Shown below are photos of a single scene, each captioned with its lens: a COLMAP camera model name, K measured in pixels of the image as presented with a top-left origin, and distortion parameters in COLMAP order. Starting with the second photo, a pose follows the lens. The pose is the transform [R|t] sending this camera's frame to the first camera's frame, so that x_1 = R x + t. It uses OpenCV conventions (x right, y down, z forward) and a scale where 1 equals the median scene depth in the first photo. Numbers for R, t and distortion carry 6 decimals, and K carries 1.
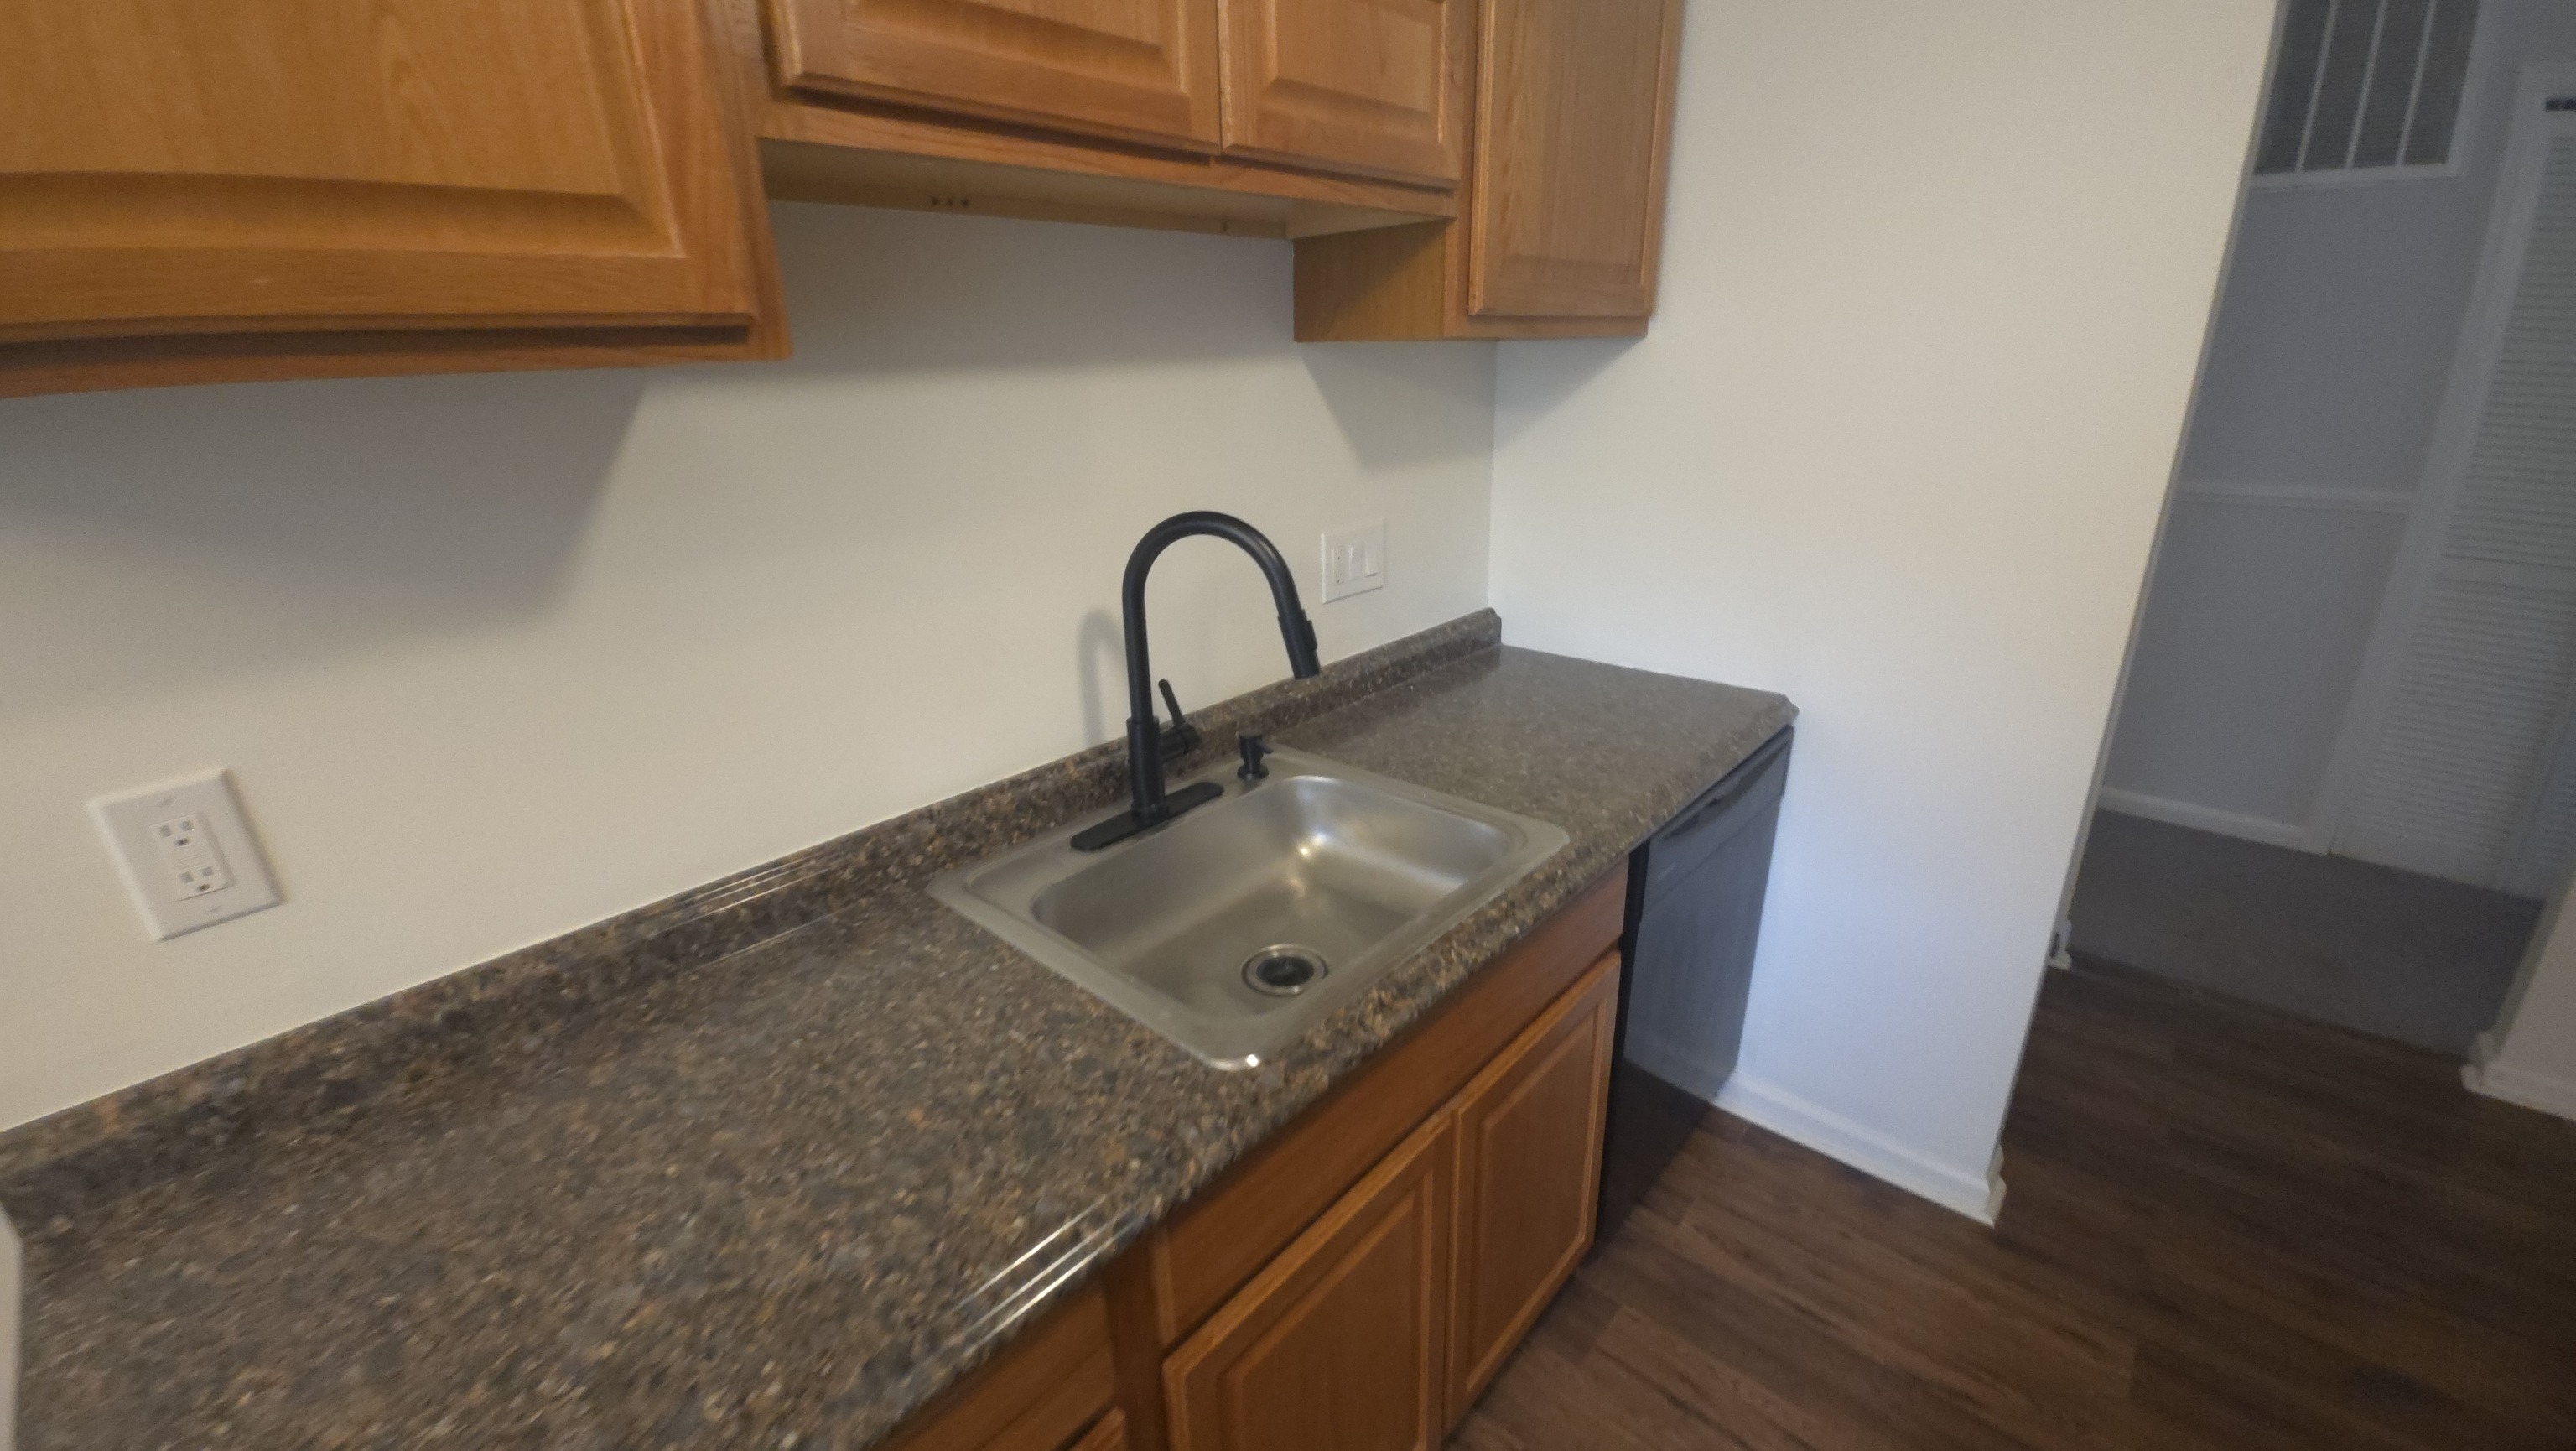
lens RADIAL K [[1018.4, 0, 1286.7], [0, 1018.4, 734.8], [0, 0, 1]] dist [-0.009716, -0.005785]
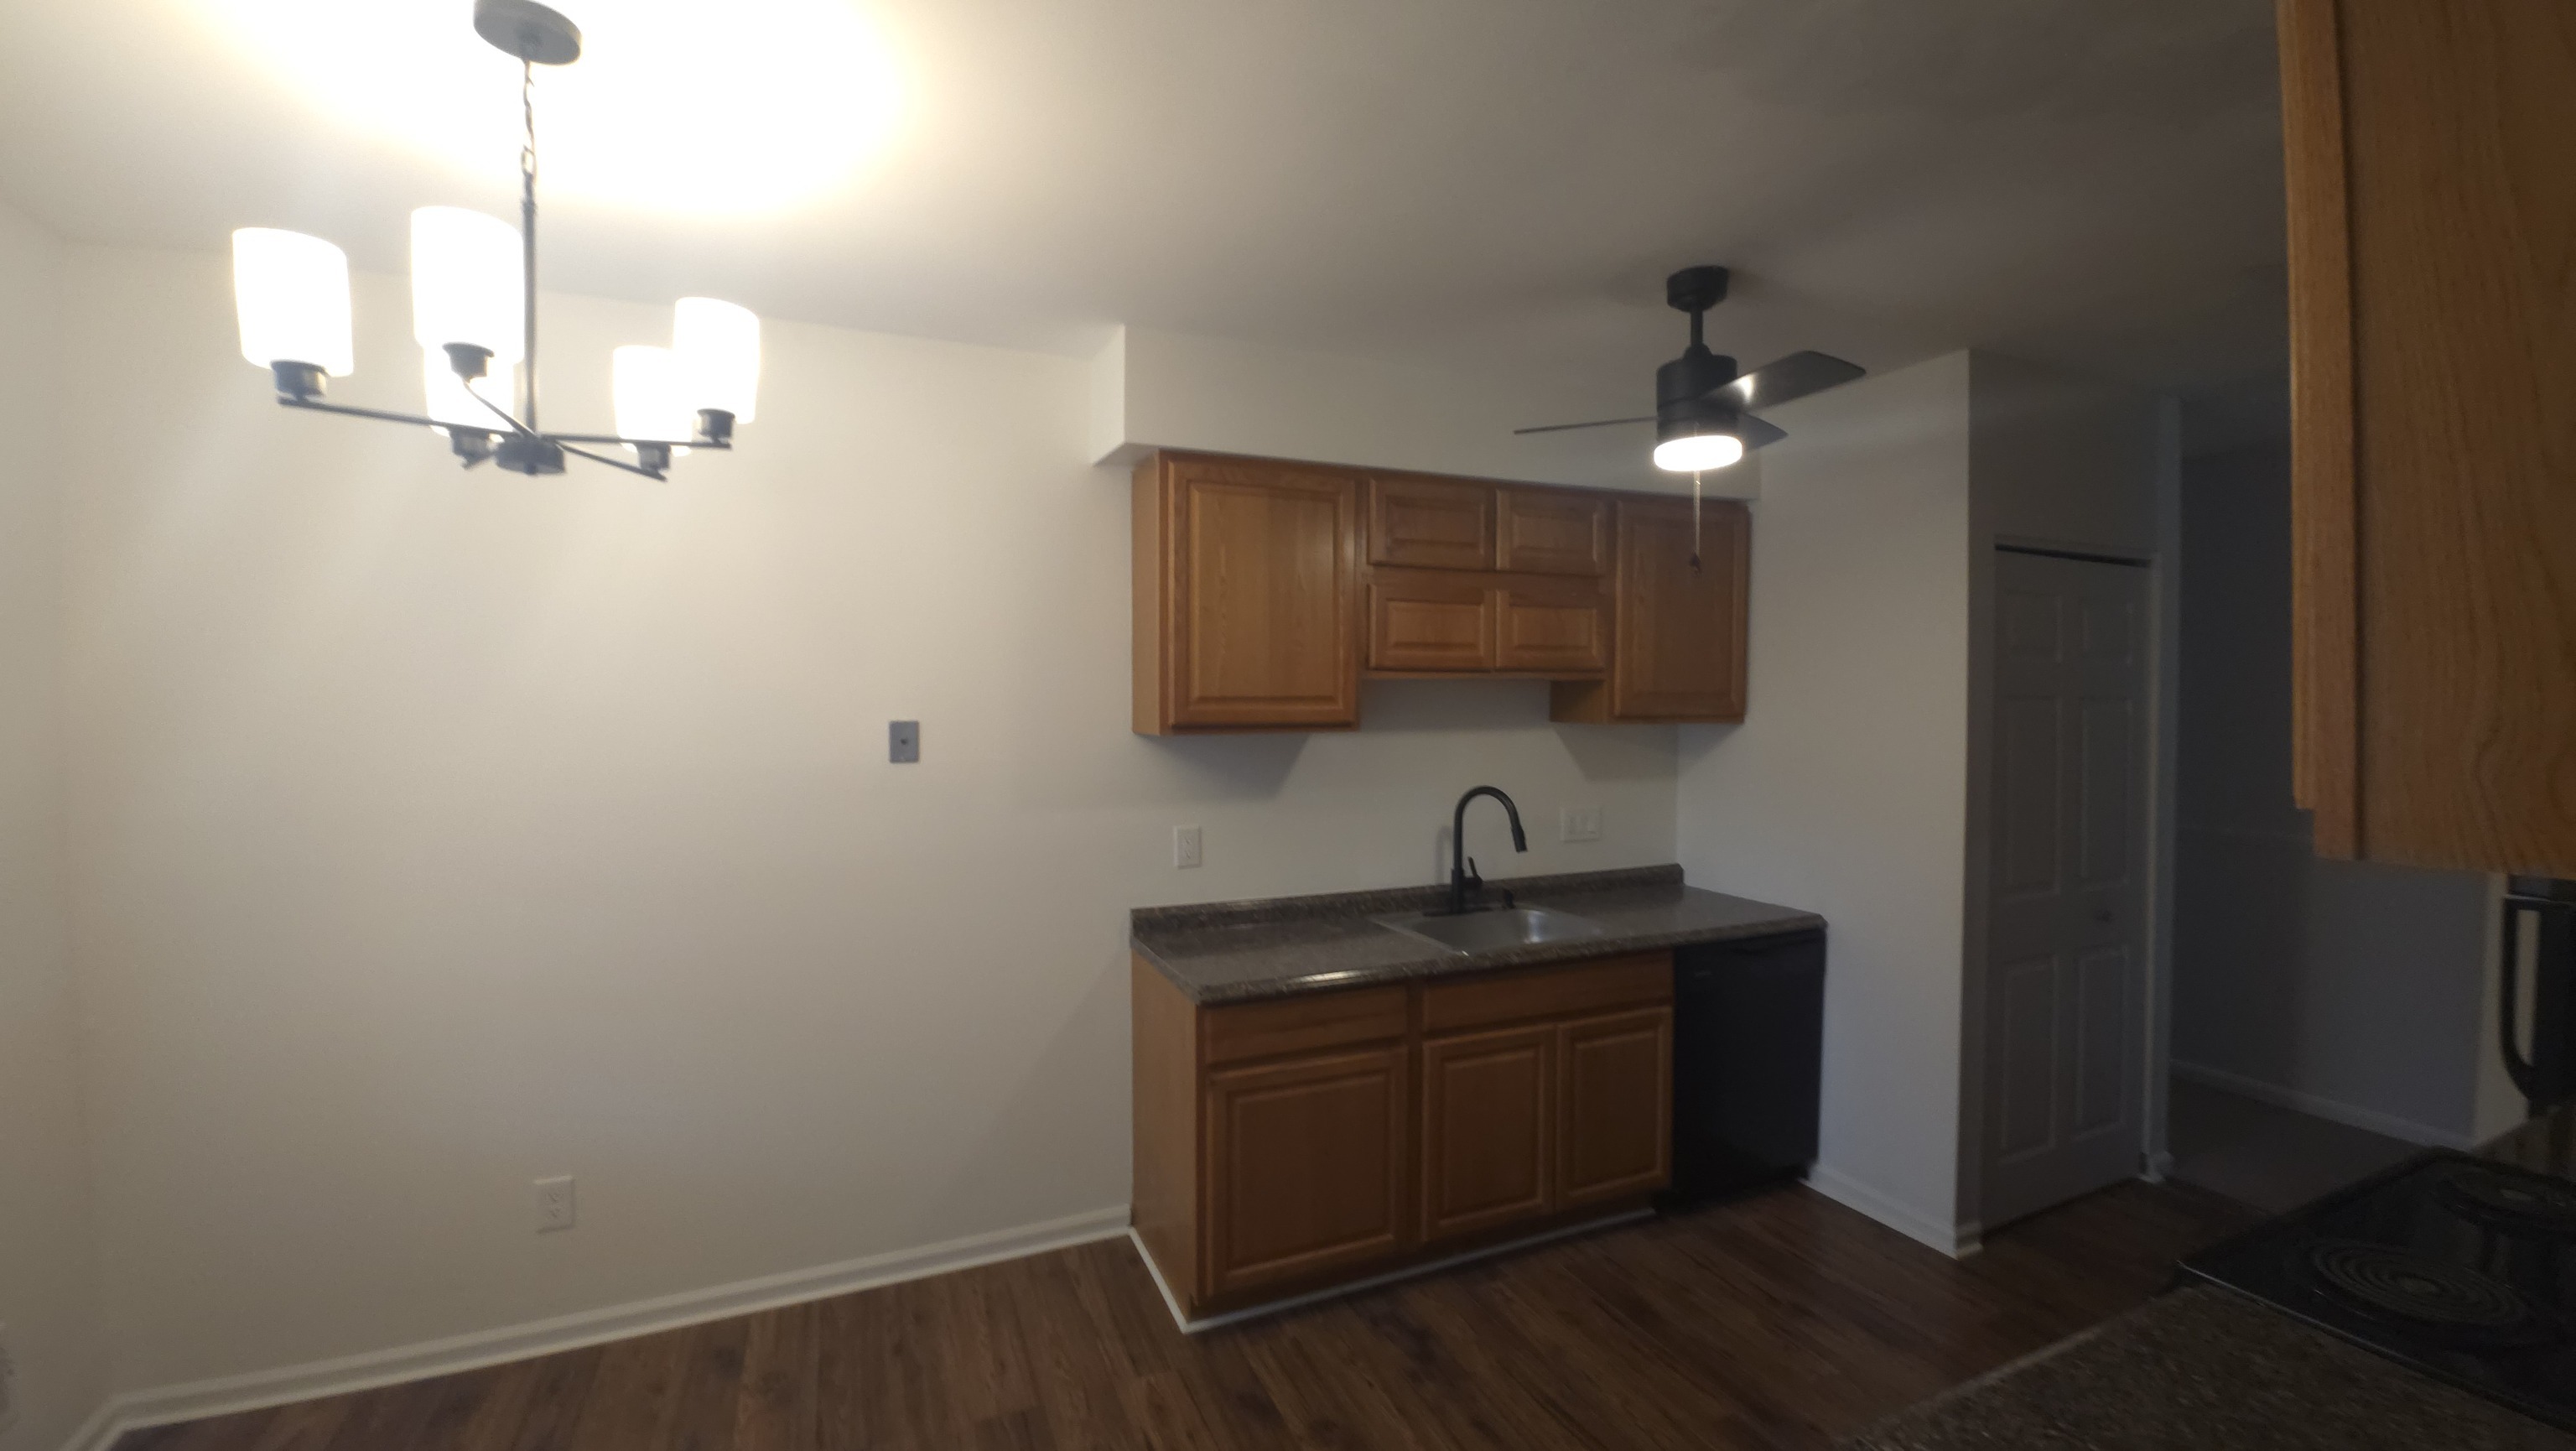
lens RADIAL K [[1018.4, 0, 1276.1], [0, 1018.4, 728.7], [0, 0, 1]] dist [-0.009716, -0.005785]
pose [[0.910905, 0.041476, -0.410527, 0.475721], [-0.167984, 0.946027, -0.277155, 0.440020], [0.376874, 0.321424, 0.868707, -1.467611]]
